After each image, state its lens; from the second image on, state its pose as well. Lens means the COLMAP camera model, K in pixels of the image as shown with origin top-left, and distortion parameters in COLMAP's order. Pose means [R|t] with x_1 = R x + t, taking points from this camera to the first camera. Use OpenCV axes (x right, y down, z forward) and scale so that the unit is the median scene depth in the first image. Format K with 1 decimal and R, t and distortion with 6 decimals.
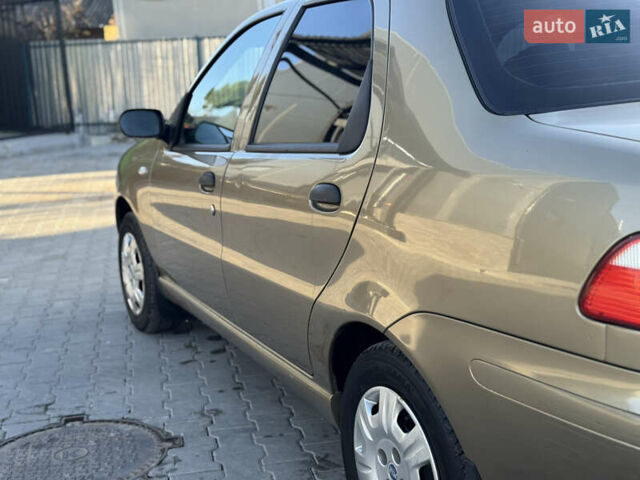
lens RADIAL K [[889.2, 0, 320.0], [0, 889.2, 240.0], [0, 0, 1]] dist [0.159862, -0.105474]
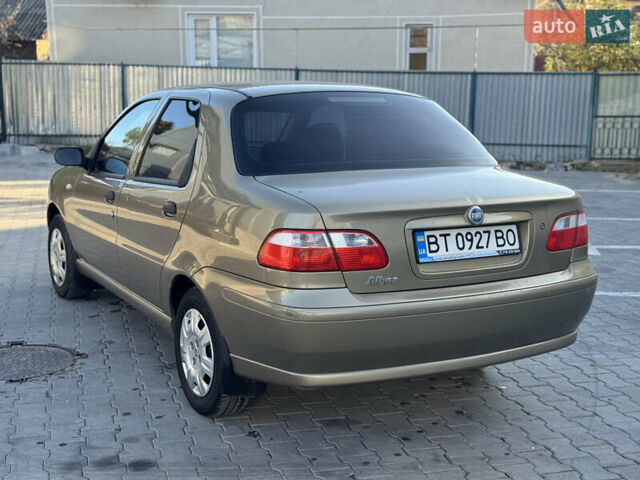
lens RADIAL K [[940.8, 0, 337.1], [0, 940.8, 238.8], [0, 0, 1]] dist [0.165414, -0.201078]
pose [[0.995582, 0.041789, 0.084088, 0.107377], [-0.040113, 0.998963, -0.021523, 0.023298], [-0.084901, 0.018055, 0.996226, -0.565979]]
